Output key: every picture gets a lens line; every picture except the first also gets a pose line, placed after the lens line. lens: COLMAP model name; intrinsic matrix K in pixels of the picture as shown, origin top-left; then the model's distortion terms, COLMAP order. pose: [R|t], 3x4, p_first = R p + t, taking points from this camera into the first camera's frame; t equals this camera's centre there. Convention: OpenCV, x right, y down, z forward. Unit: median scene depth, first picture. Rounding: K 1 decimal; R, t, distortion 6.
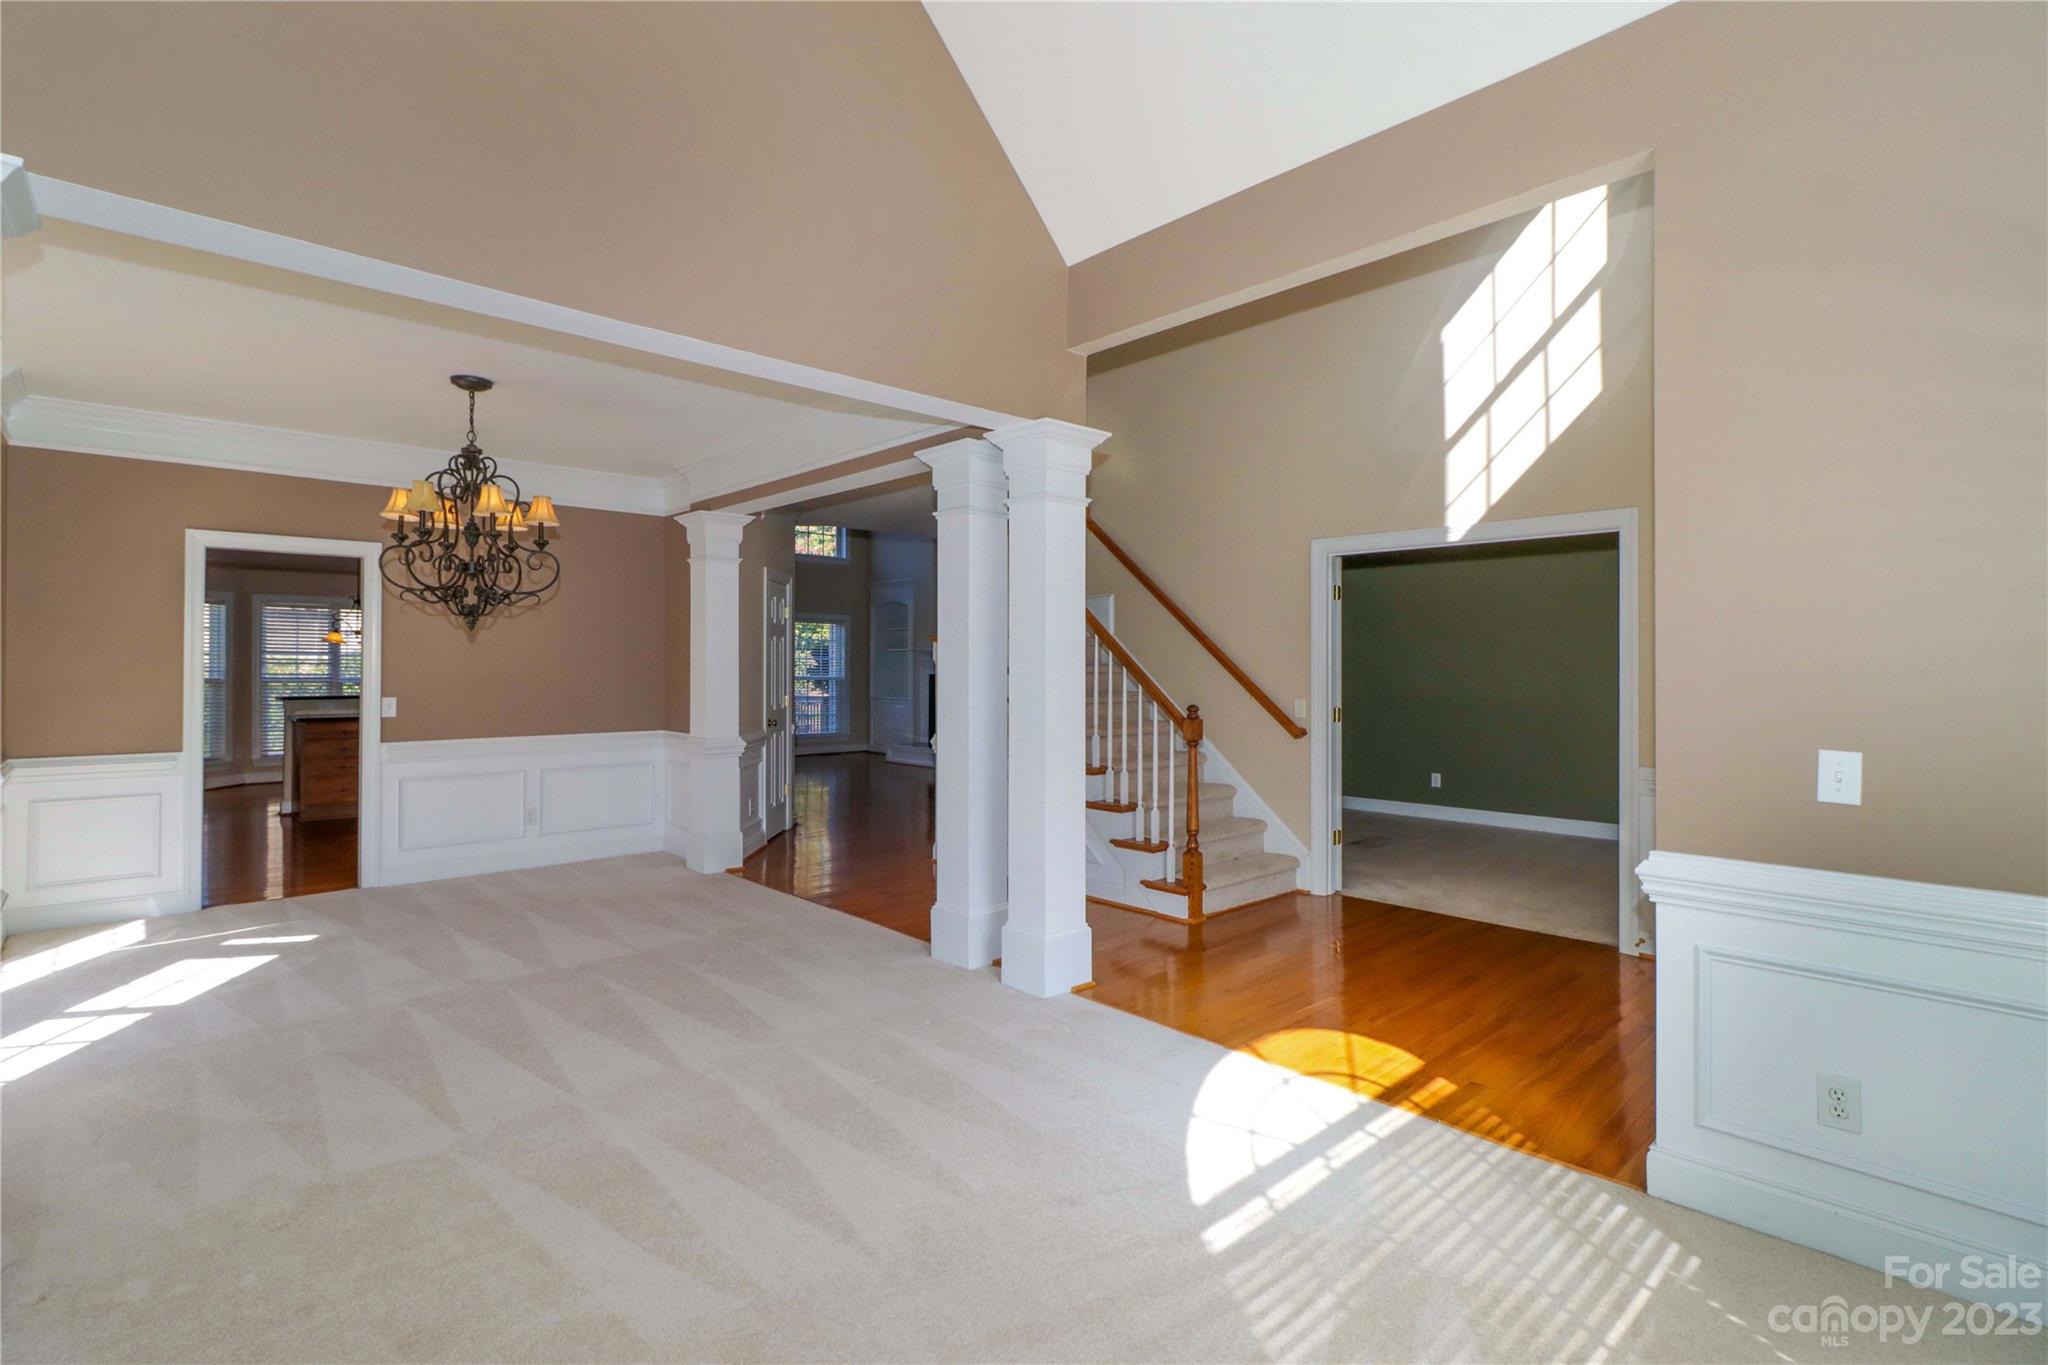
lens RADIAL K [[979.7, 0, 1030.2], [0, 979.7, 665.5], [0, 0, 1]] dist [-0.005187, -0.001098]
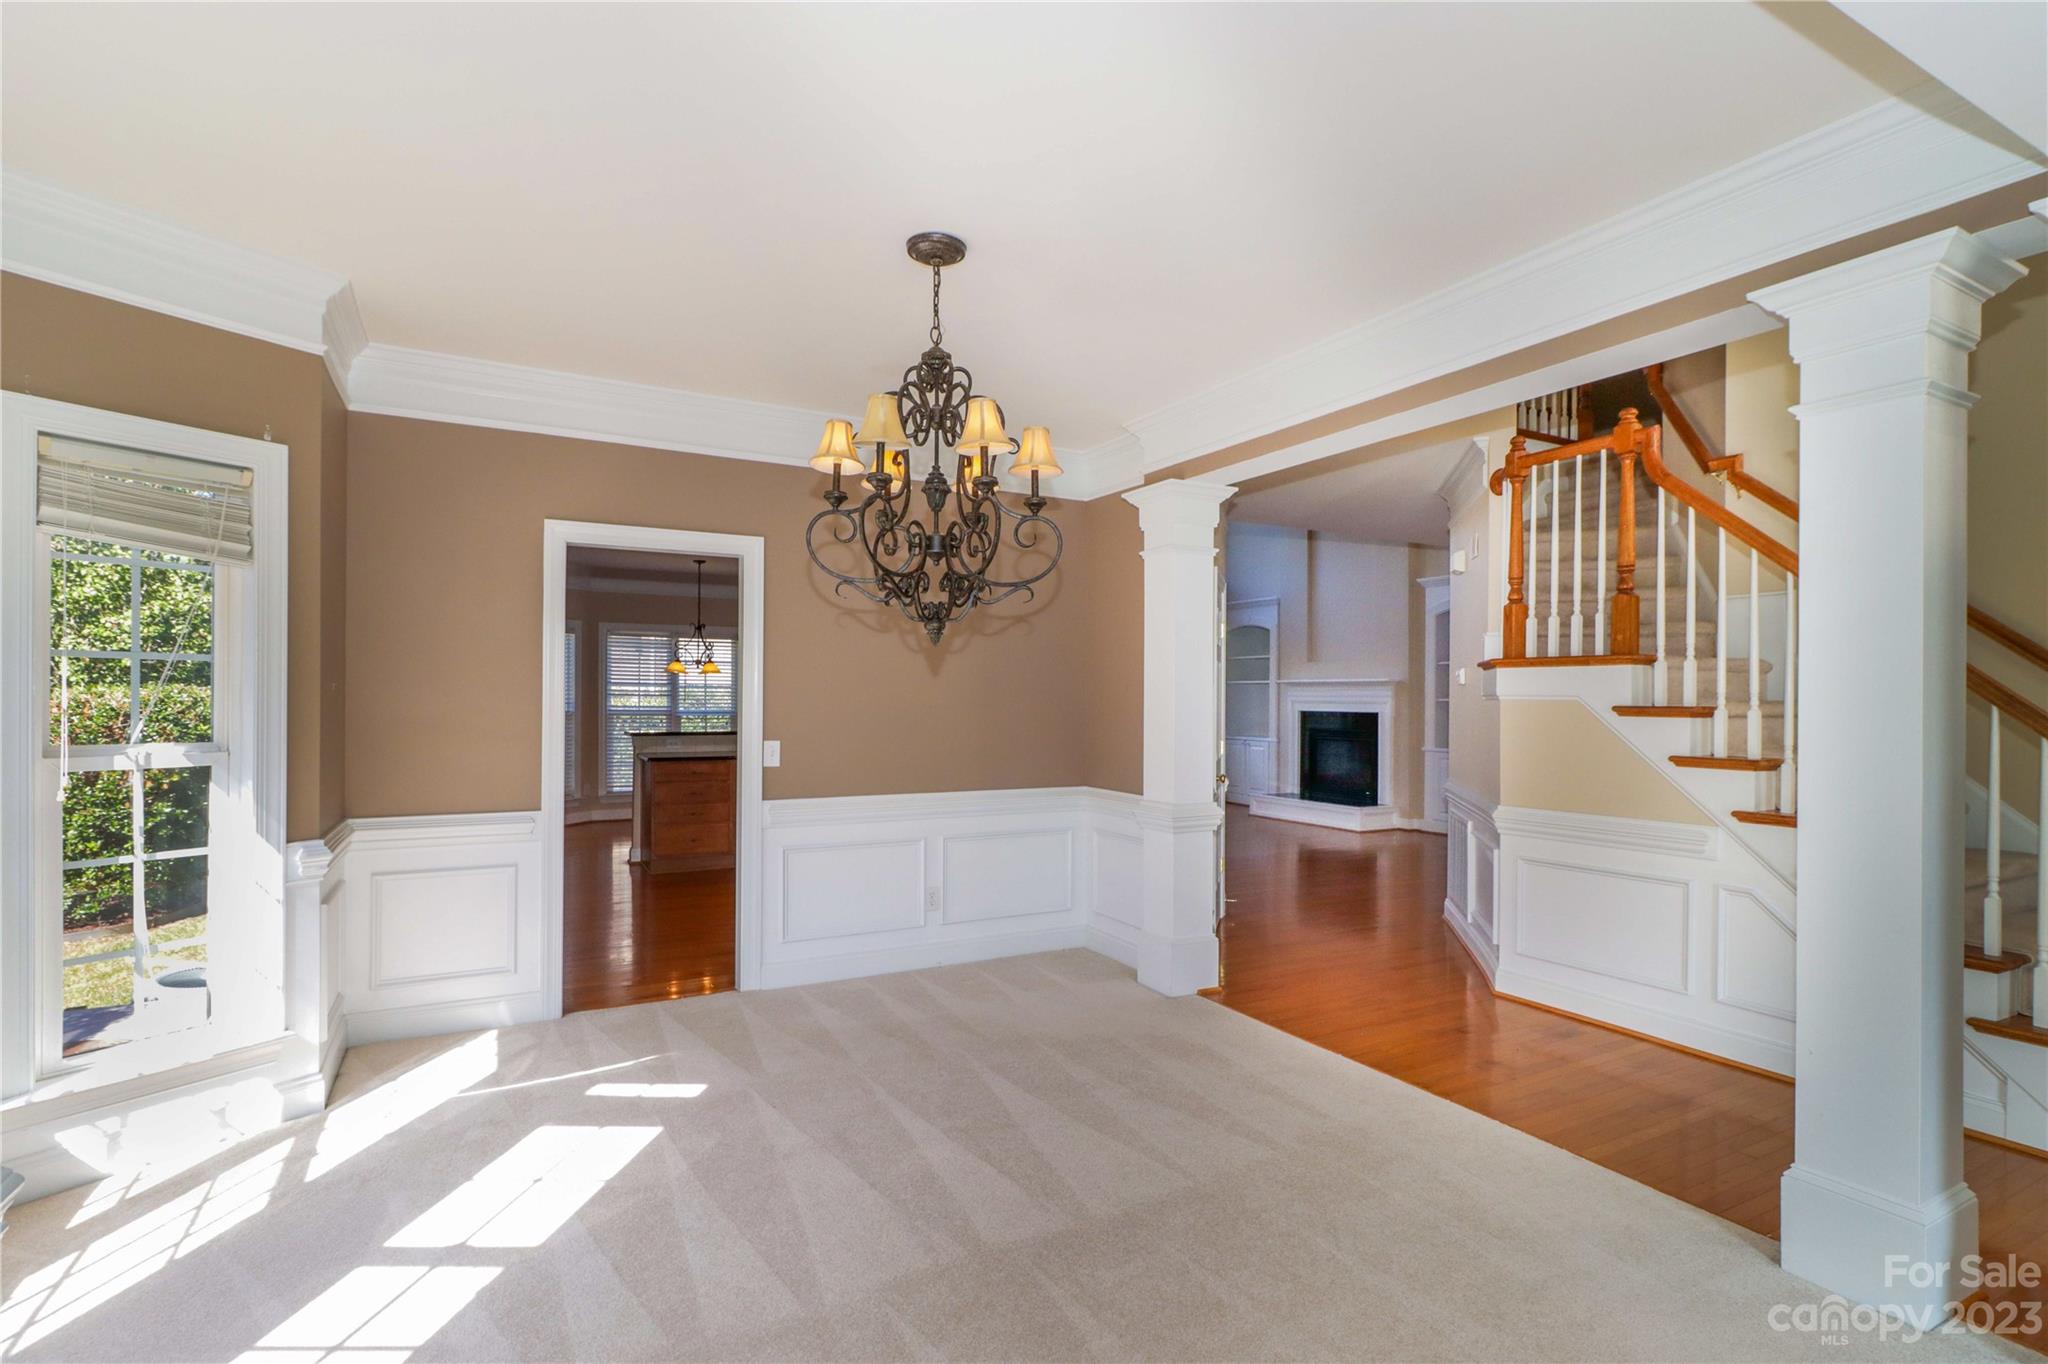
lens RADIAL K [[979.7, 0, 1028.4], [0, 979.7, 708.6], [0, 0, 1]] dist [-0.005187, -0.001098]
pose [[0.969558, 0.007733, -0.244738, -0.286566], [-0.005523, 0.999938, 0.009715, -0.000691], [0.244798, -0.008067, 0.969541, 0.322516]]
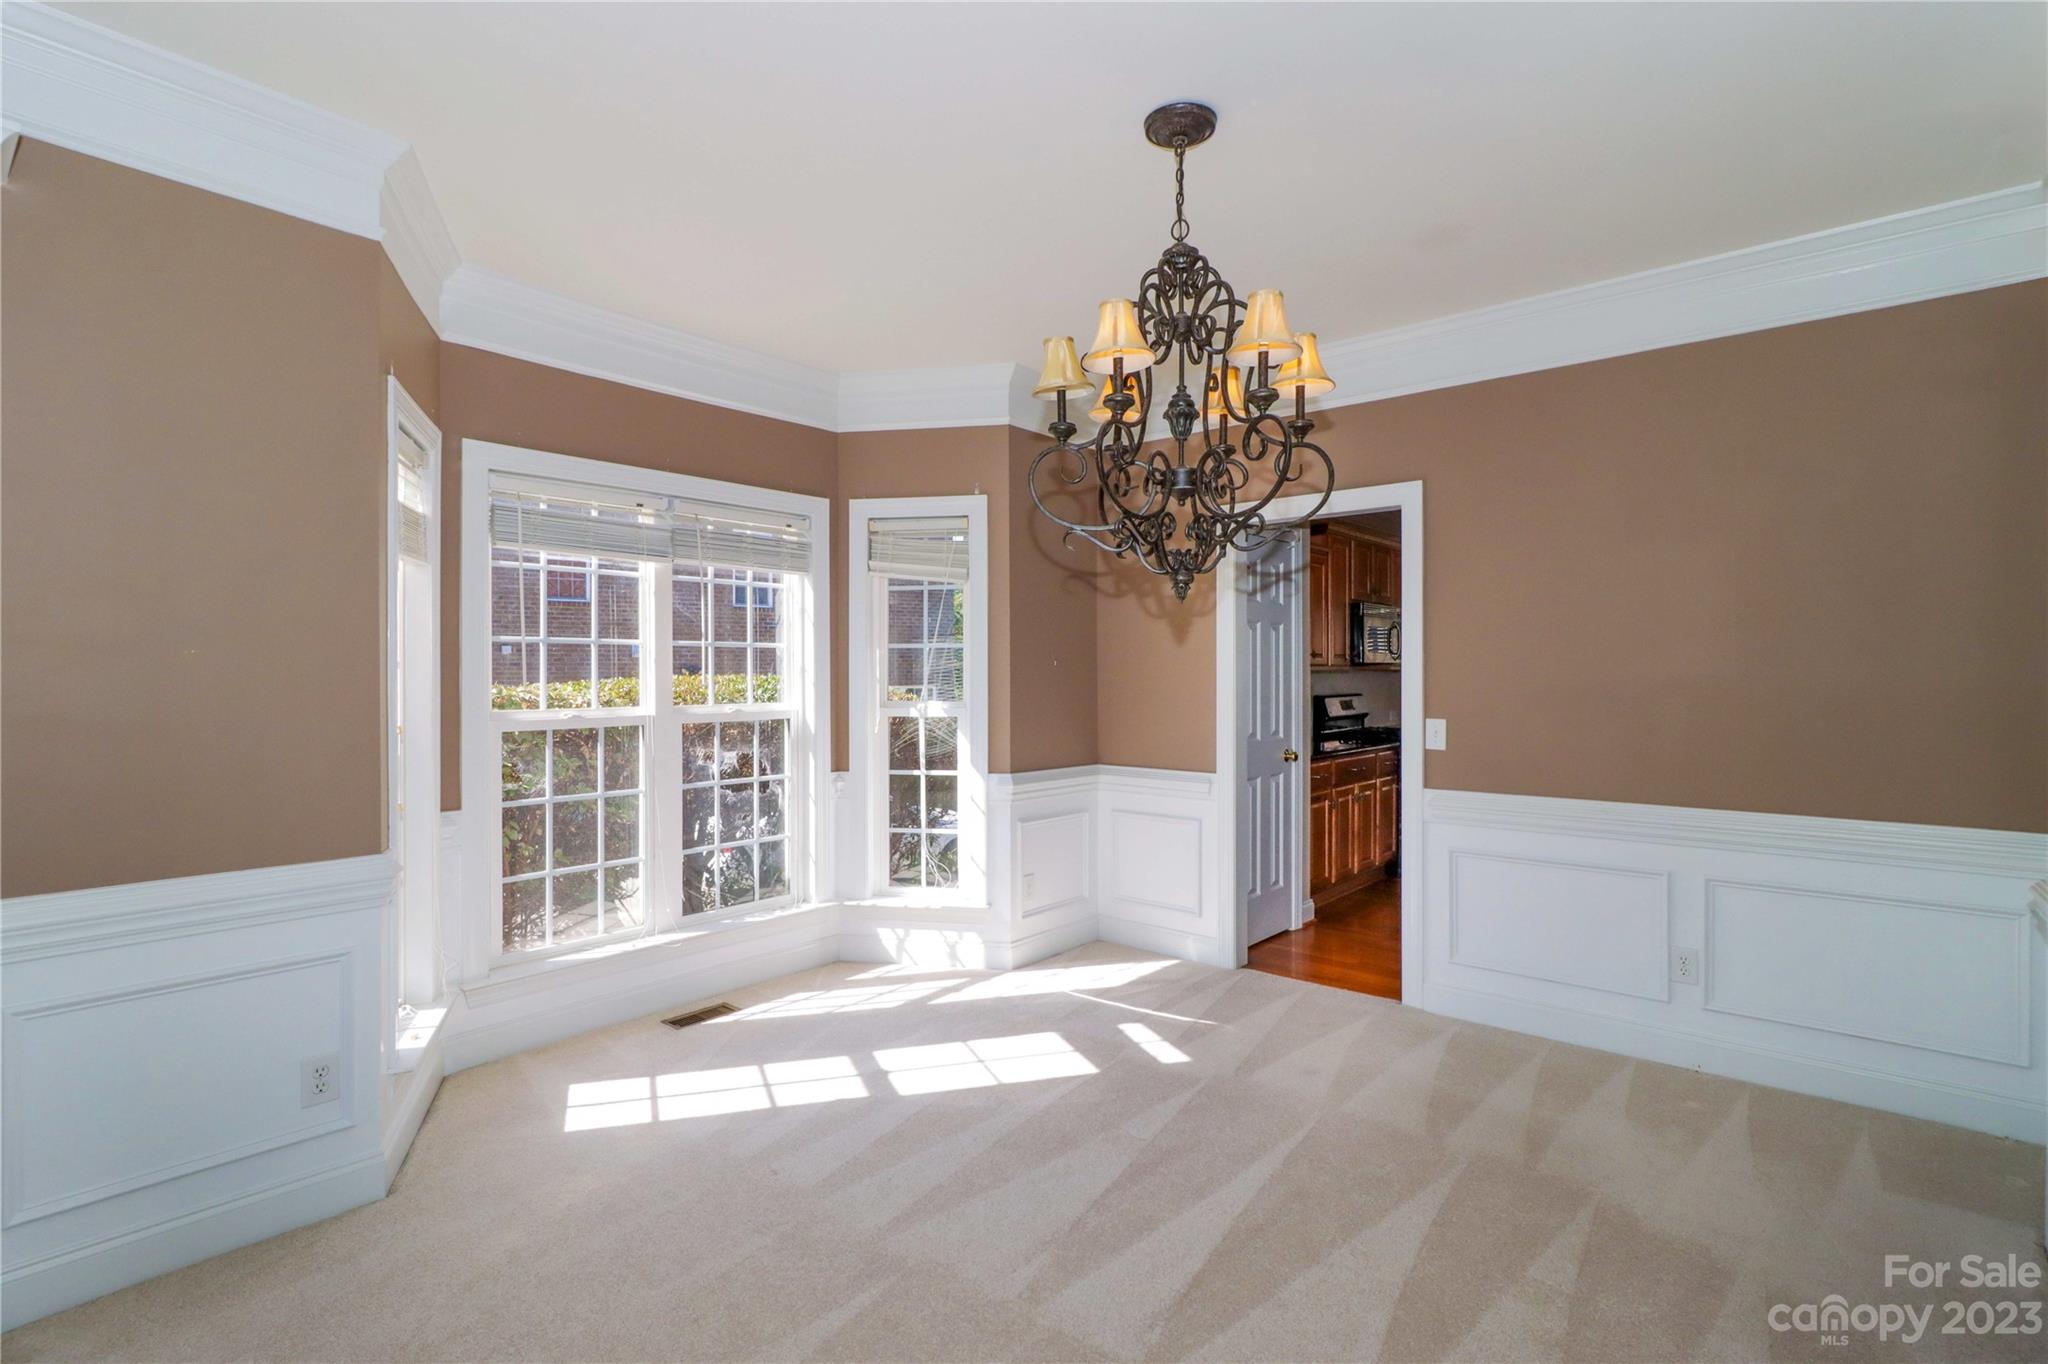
lens RADIAL K [[979.7, 0, 1036.2], [0, 979.7, 674.3], [0, 0, 1]] dist [-0.005187, -0.001098]
pose [[0.097976, -0.000651, -0.995189, -0.047825], [0.004002, 0.999992, -0.000260, 0.003004], [0.995181, -0.003957, 0.097978, 0.697448]]
